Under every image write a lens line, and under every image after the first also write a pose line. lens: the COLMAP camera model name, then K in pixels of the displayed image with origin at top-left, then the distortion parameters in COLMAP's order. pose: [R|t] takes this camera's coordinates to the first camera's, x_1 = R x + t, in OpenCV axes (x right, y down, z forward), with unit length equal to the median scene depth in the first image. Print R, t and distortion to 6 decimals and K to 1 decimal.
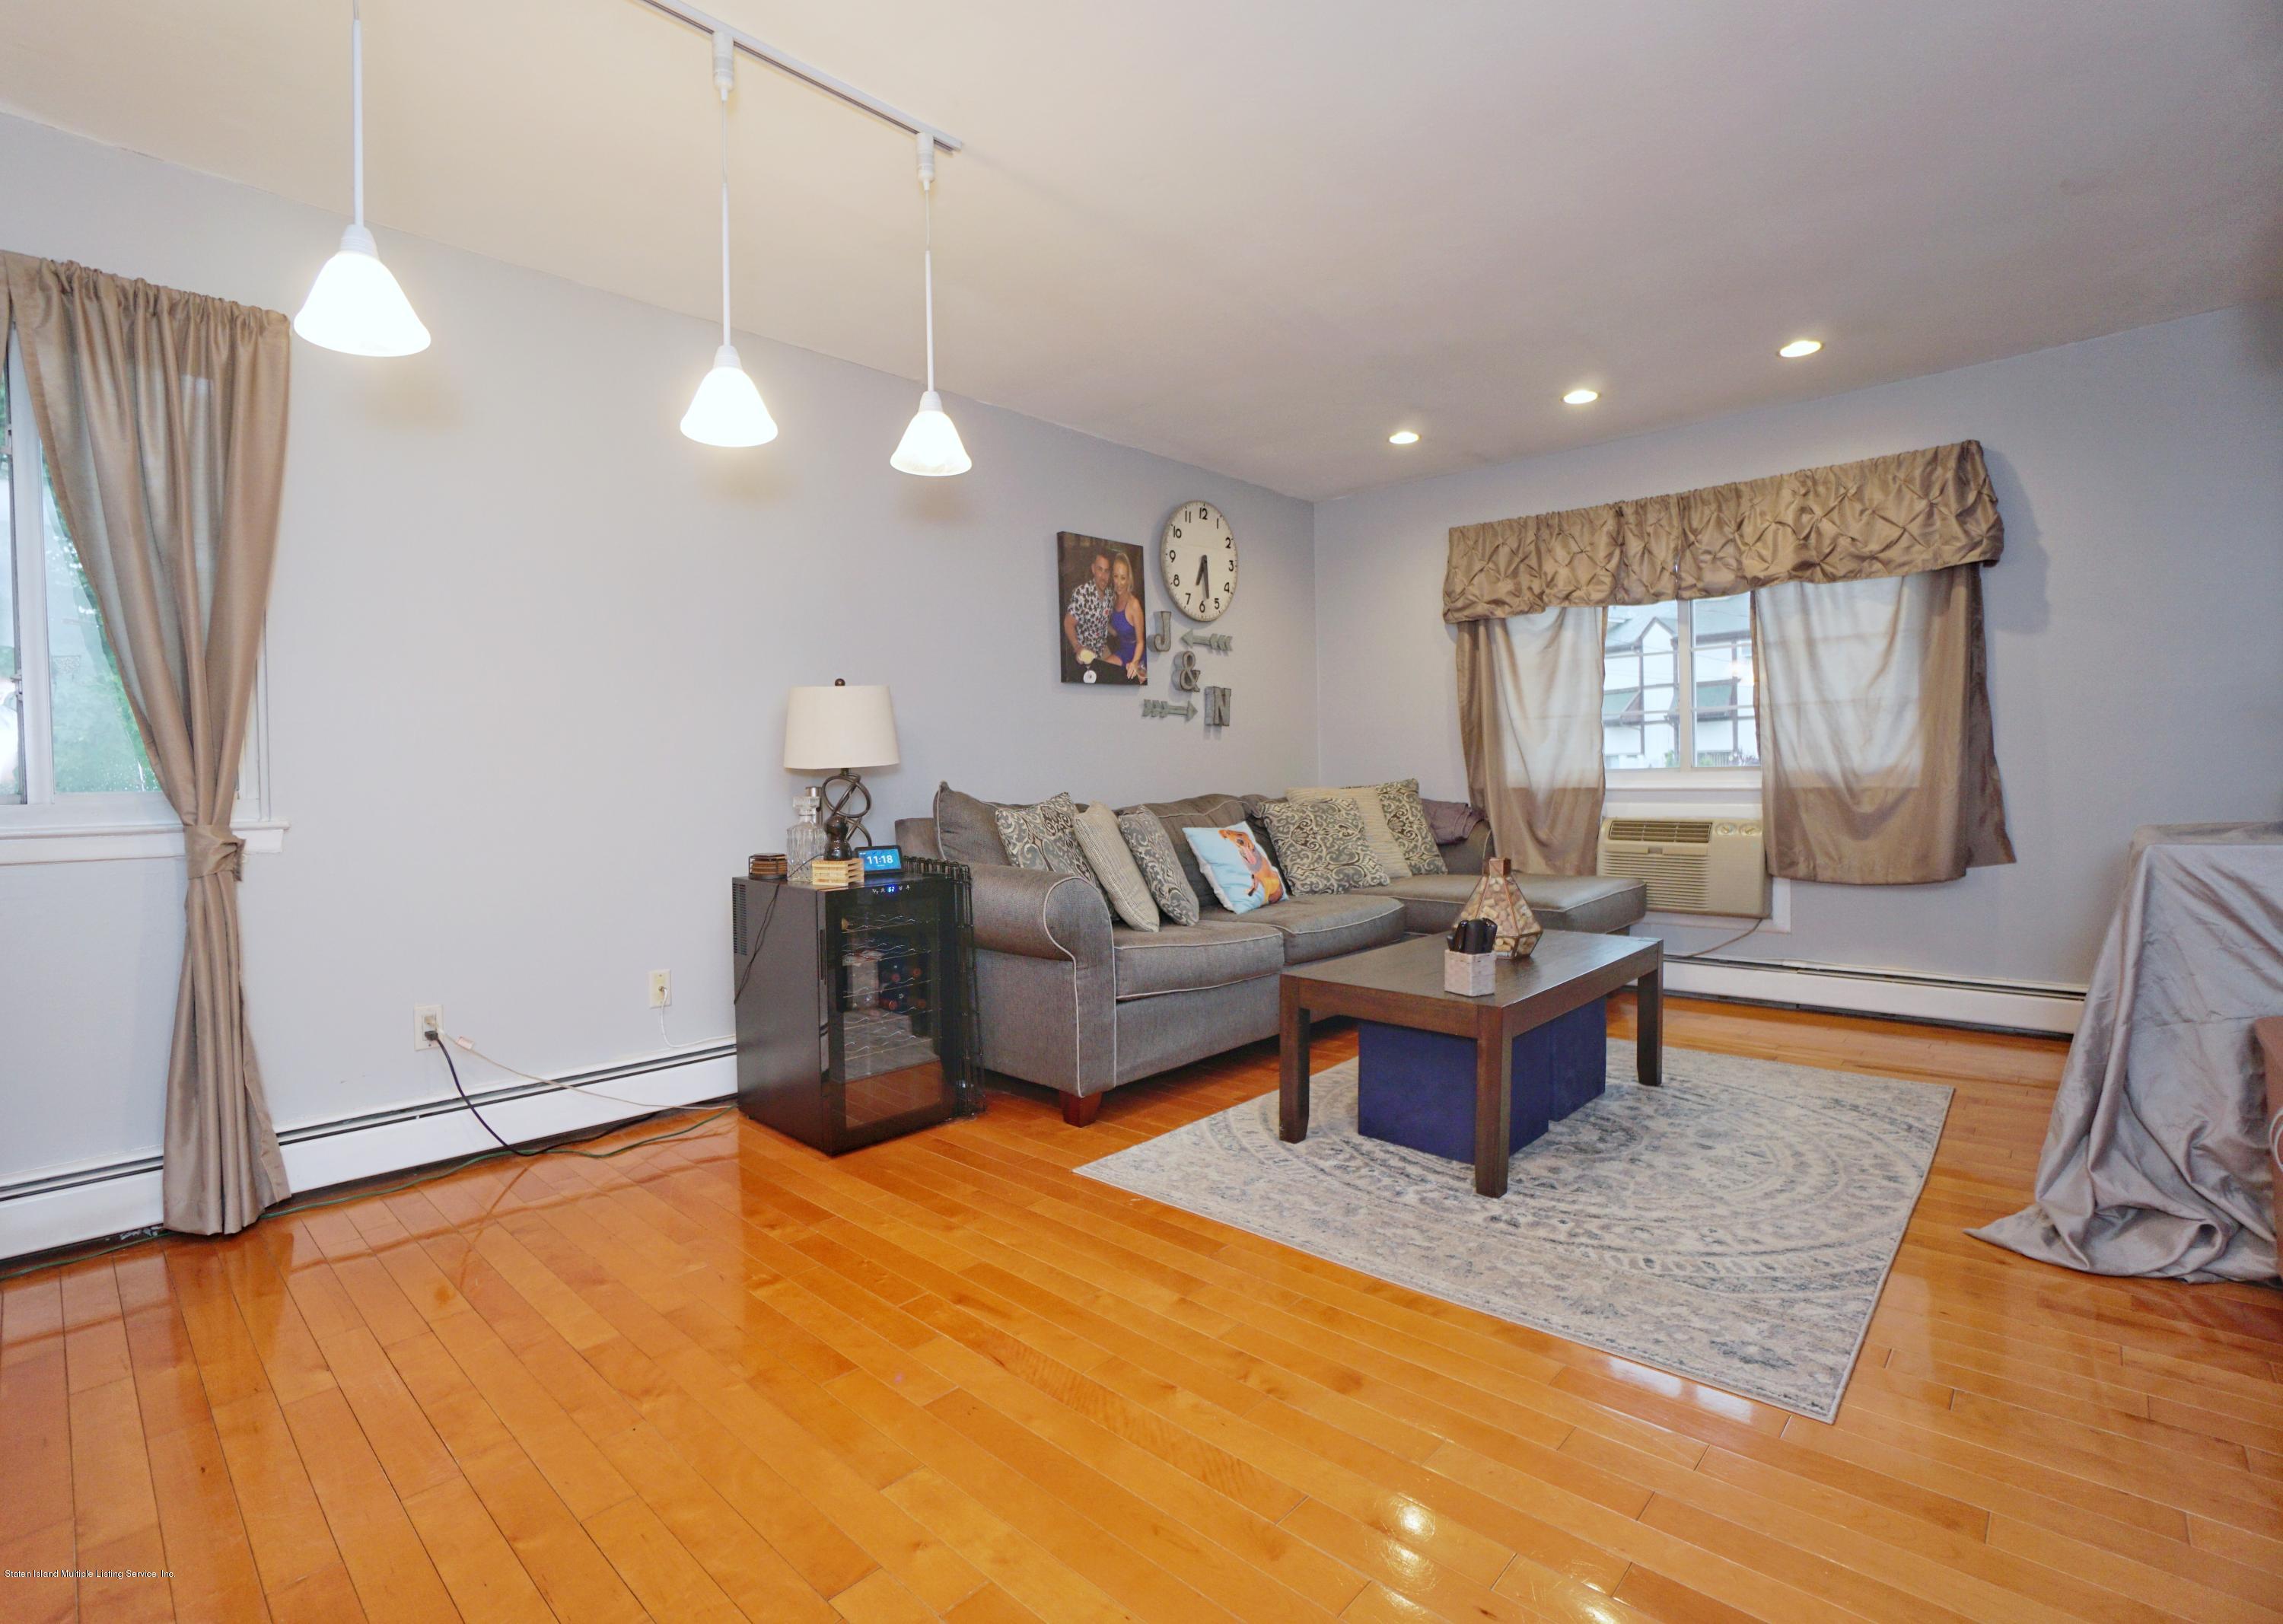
lens RADIAL K [[1074.3, 0, 1056.8], [0, 1074.3, 799.9], [0, 0, 1]] dist [-0.060732, 0.025430]
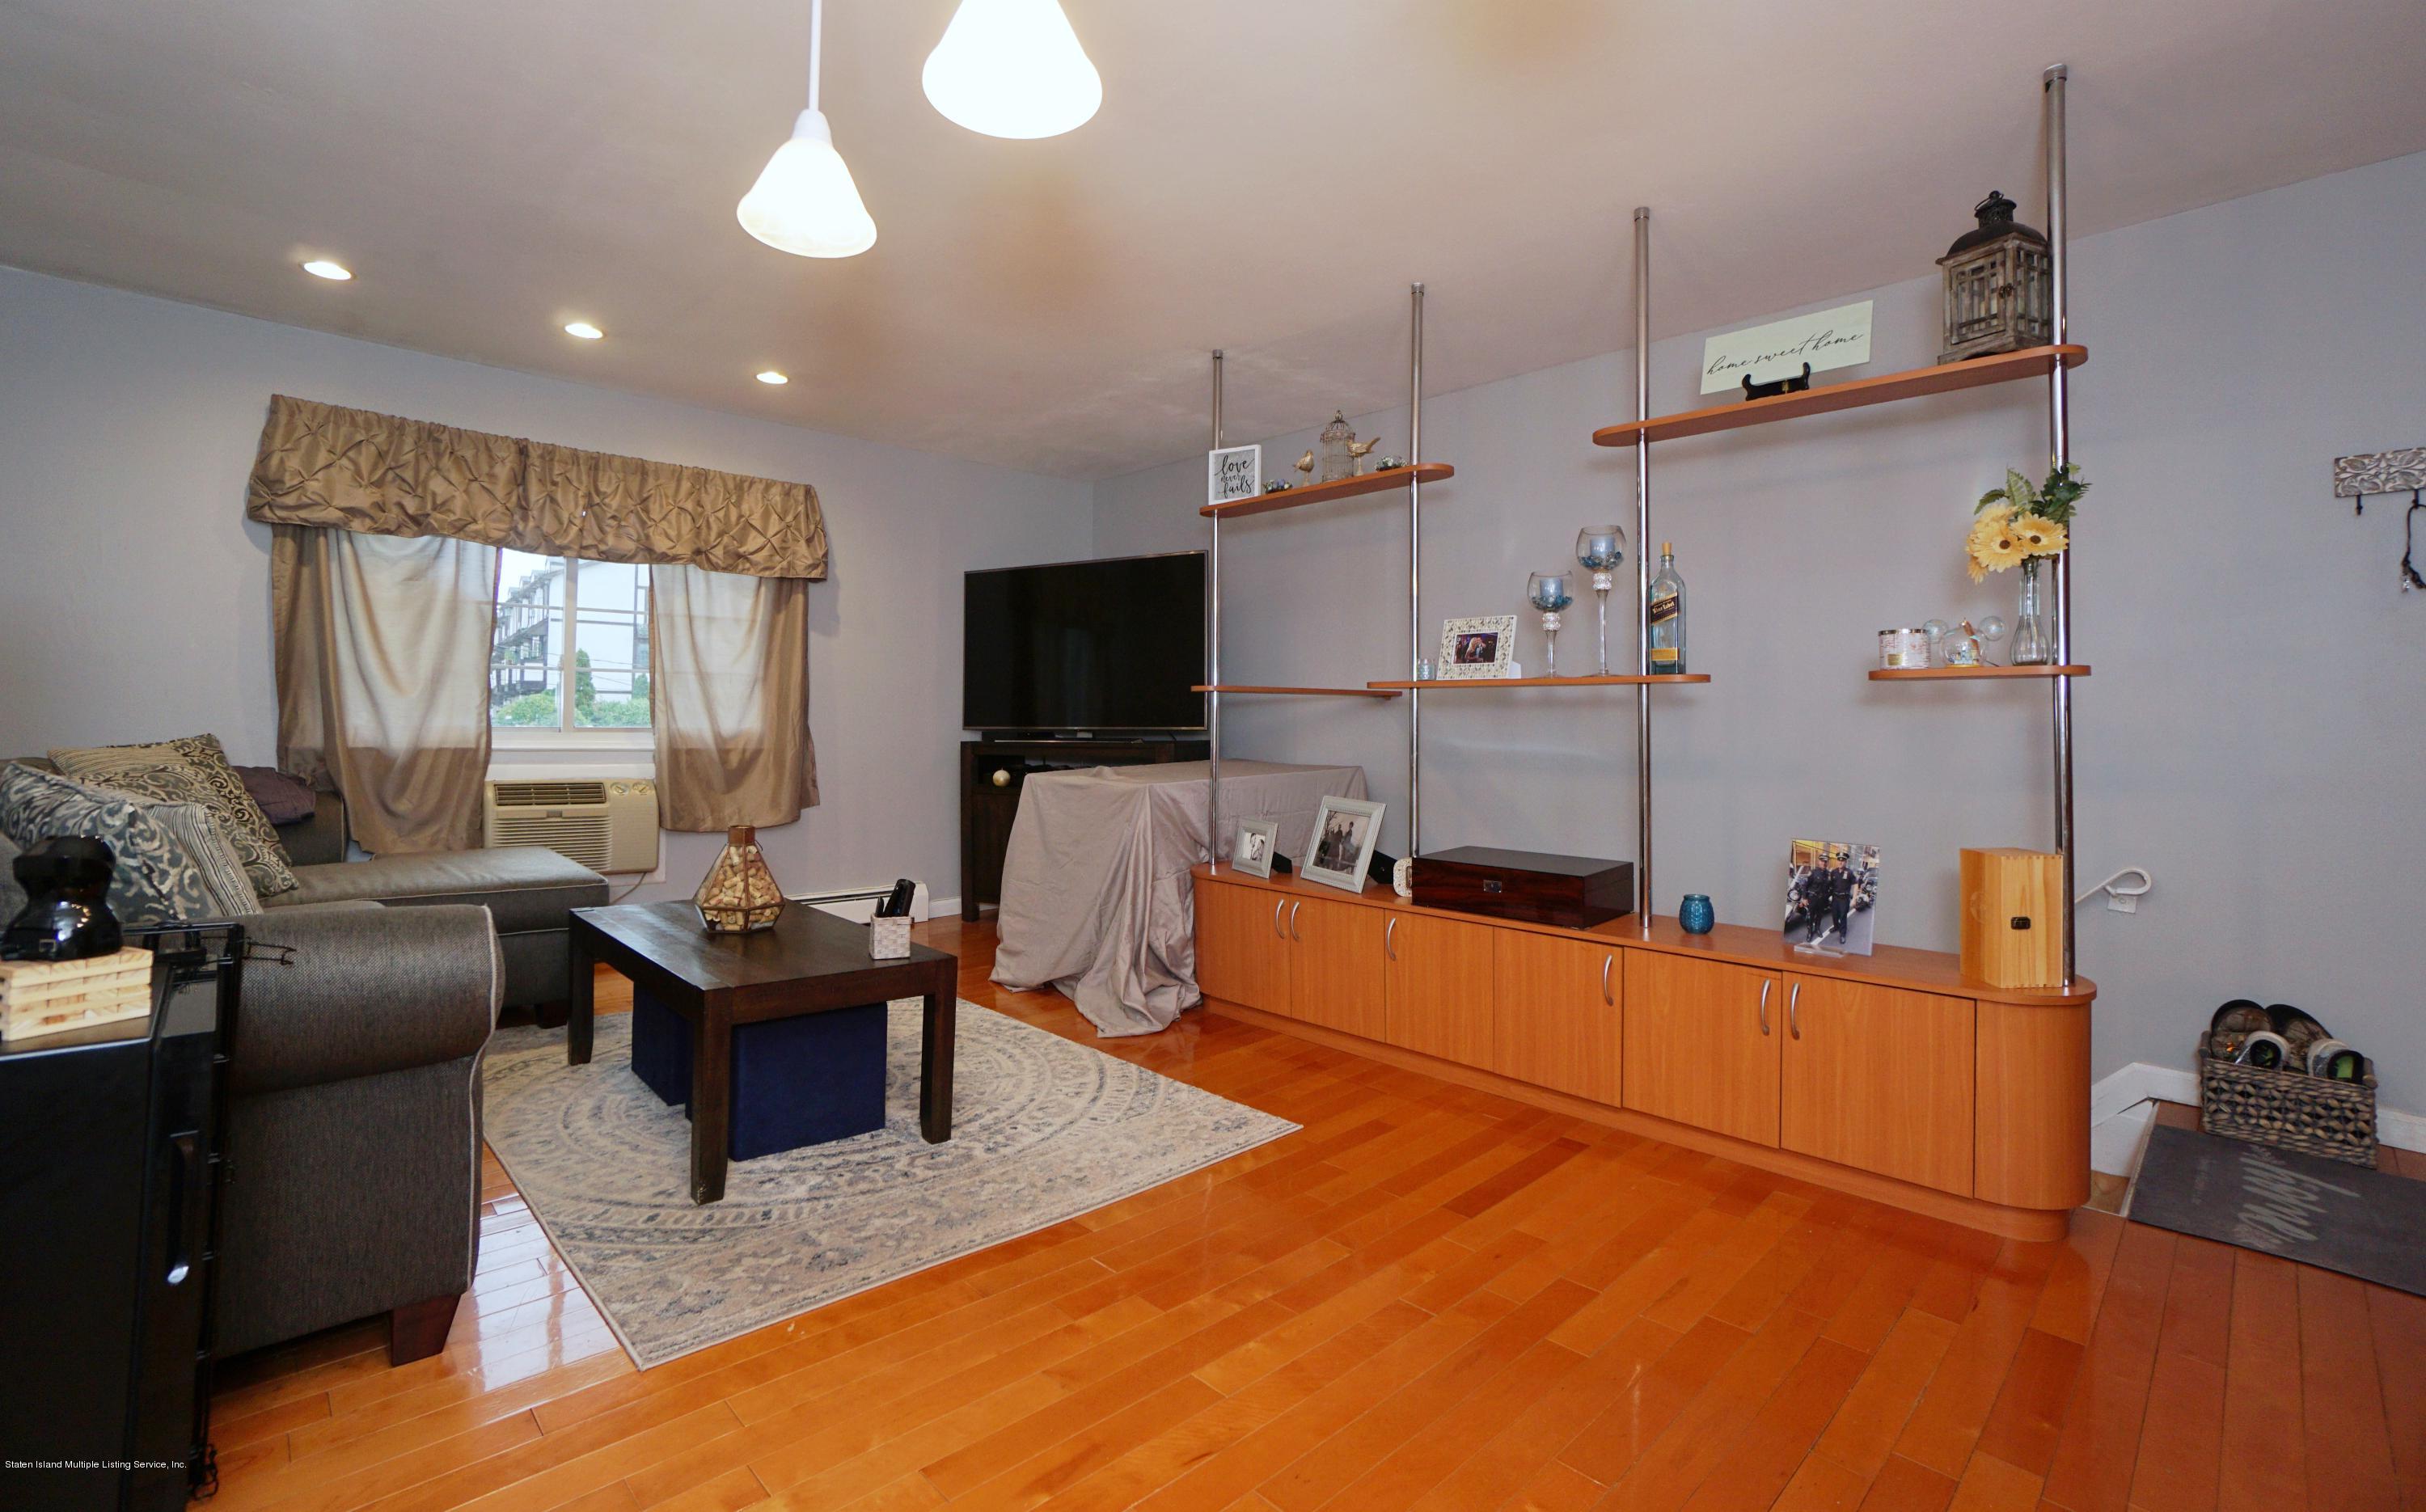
lens RADIAL K [[1066.3, 0, 1196.6], [0, 1066.3, 698.3], [0, 0, 1]] dist [-0.061599, 0.022648]
pose [[0.025246, 0.046578, 0.998596, -0.432218], [0.007538, 0.998877, -0.046782, -0.010036], [-0.999653, 0.008709, 0.024866, 0.475579]]
